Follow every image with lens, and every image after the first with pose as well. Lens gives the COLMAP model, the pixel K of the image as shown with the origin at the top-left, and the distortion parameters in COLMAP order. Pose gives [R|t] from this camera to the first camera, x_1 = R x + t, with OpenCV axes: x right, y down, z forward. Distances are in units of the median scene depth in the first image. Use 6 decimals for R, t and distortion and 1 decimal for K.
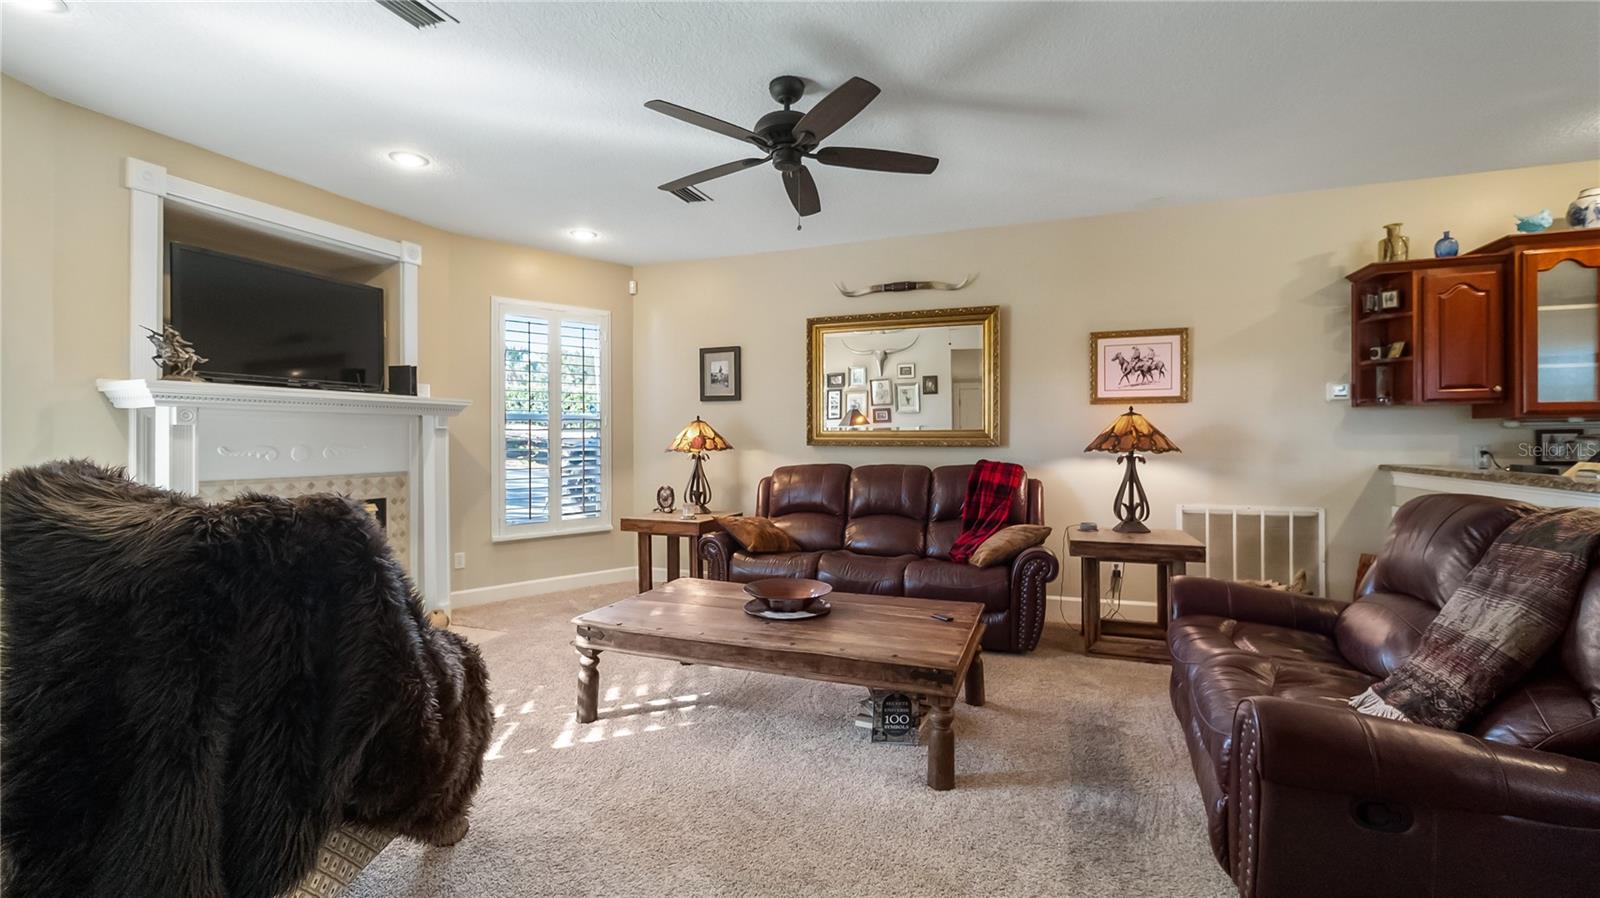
lens RADIAL K [[667.4, 0, 815.7], [0, 667.4, 431.8], [0, 0, 1]] dist [-0.010747, 0.000628]
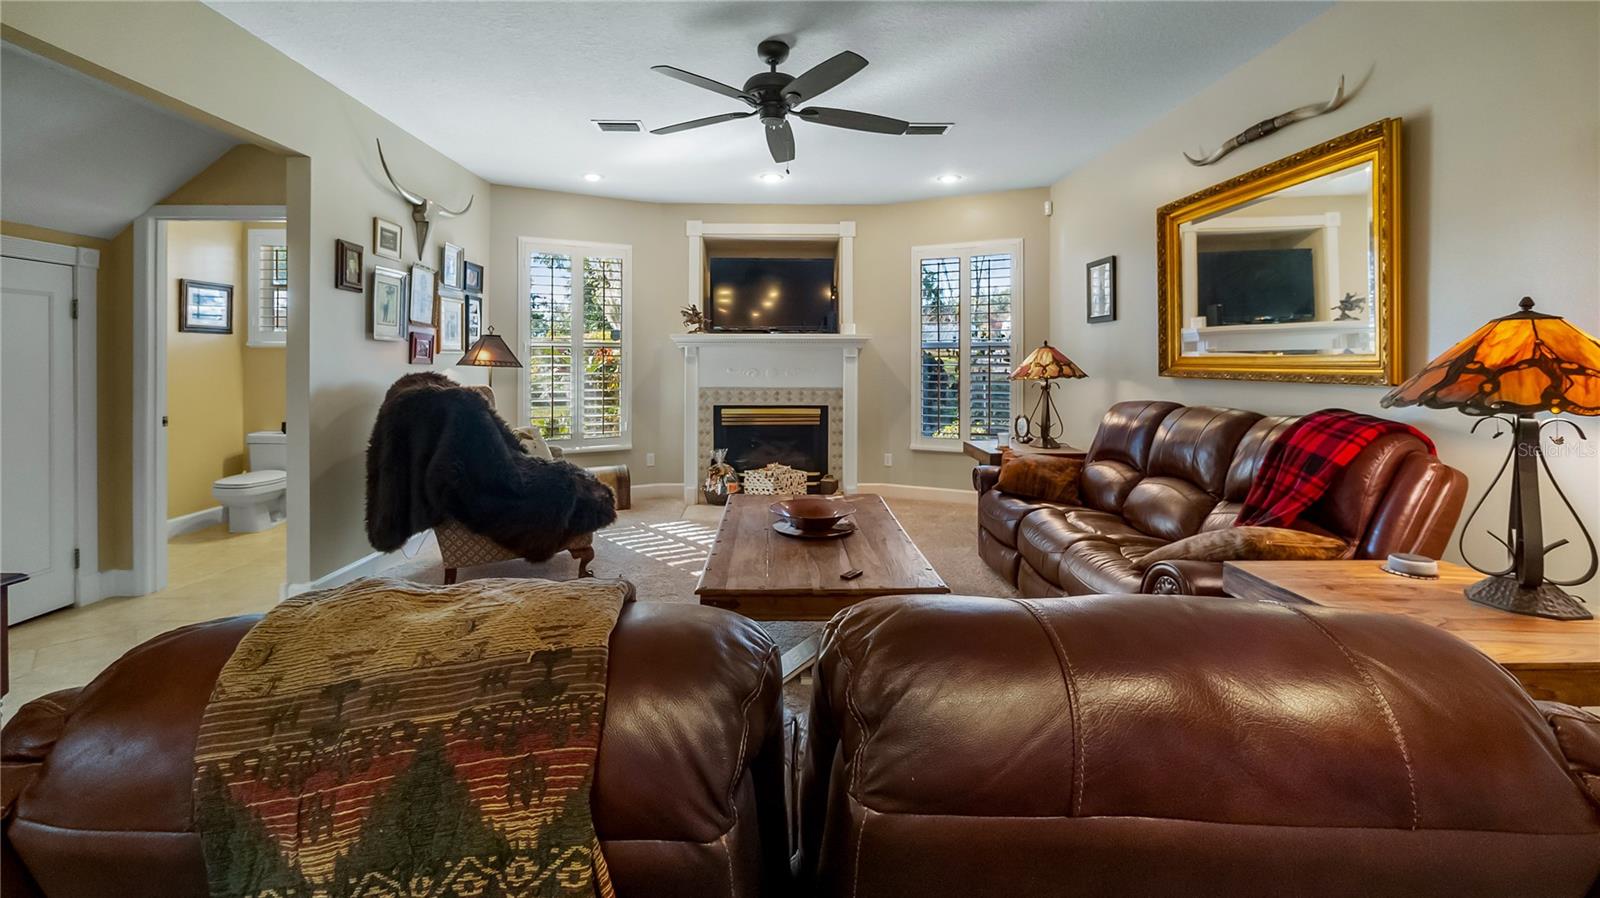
lens RADIAL K [[652.4, 0, 772.4], [0, 652.4, 355.7], [0, 0, 1]] dist [-0.001581, -0.000182]
pose [[0.363077, -0.005149, -0.931745, 0.608942], [0.006333, 0.999975, -0.003059, -0.003945], [0.931737, -0.004790, 0.363101, 0.379250]]
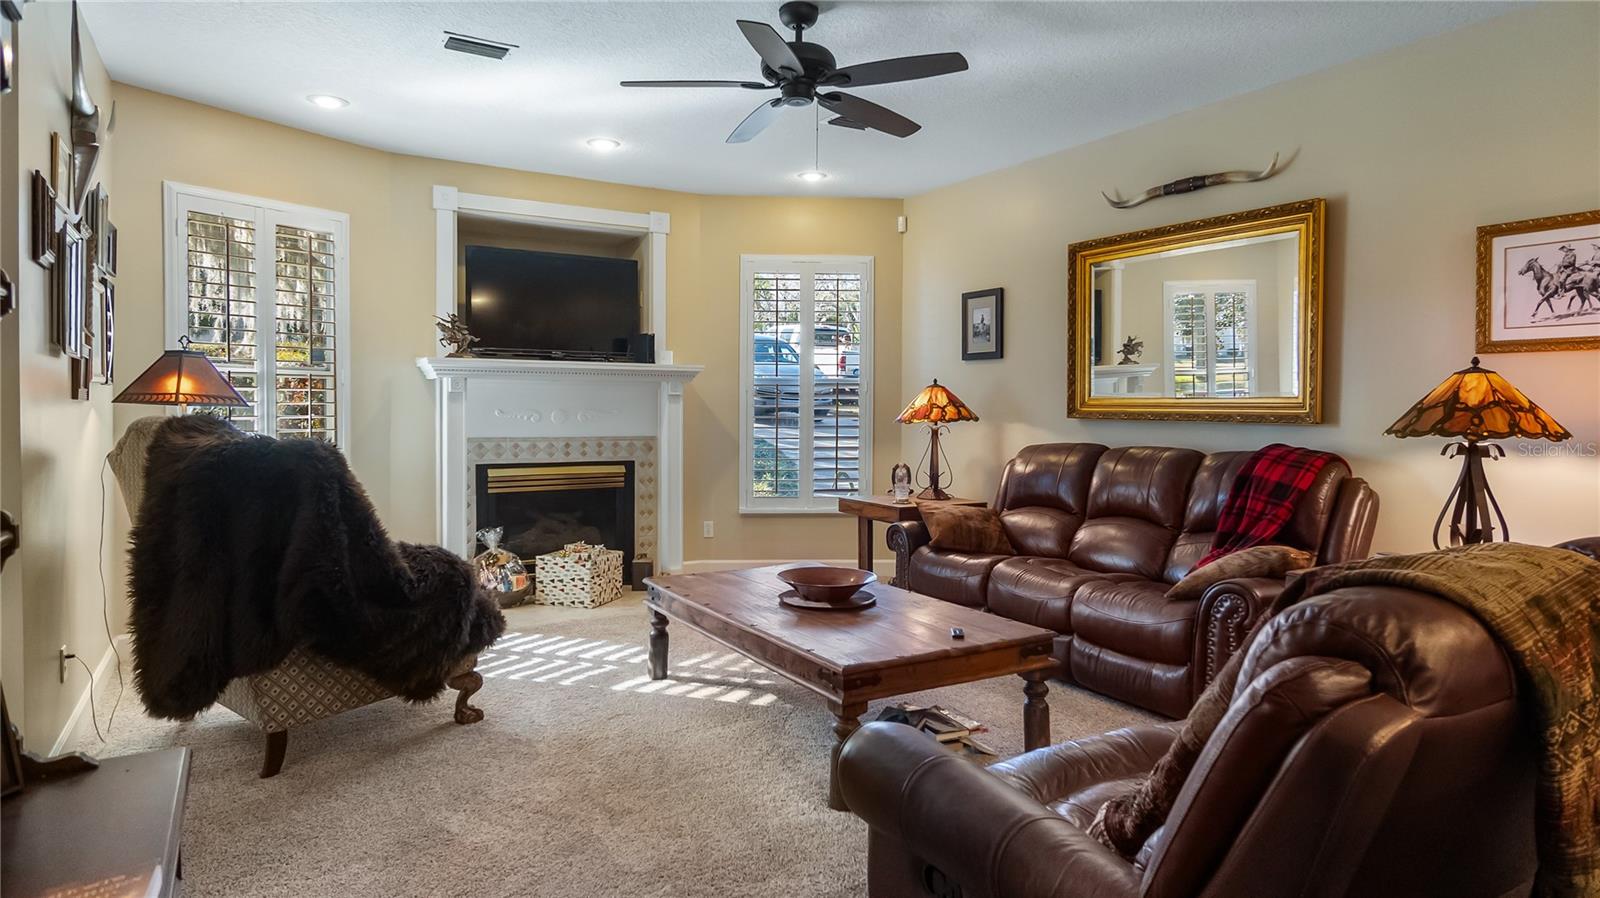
lens RADIAL K [[936.5, 0, 790.6], [0, 936.5, 419.4], [0, 0, 1]] dist [-0.002741, -0.000010]
pose [[0.778244, 0.017642, -0.627715, 0.468342], [-0.003351, 0.999708, 0.023942, -0.001941], [0.627954, -0.016529, 0.778075, 0.005835]]
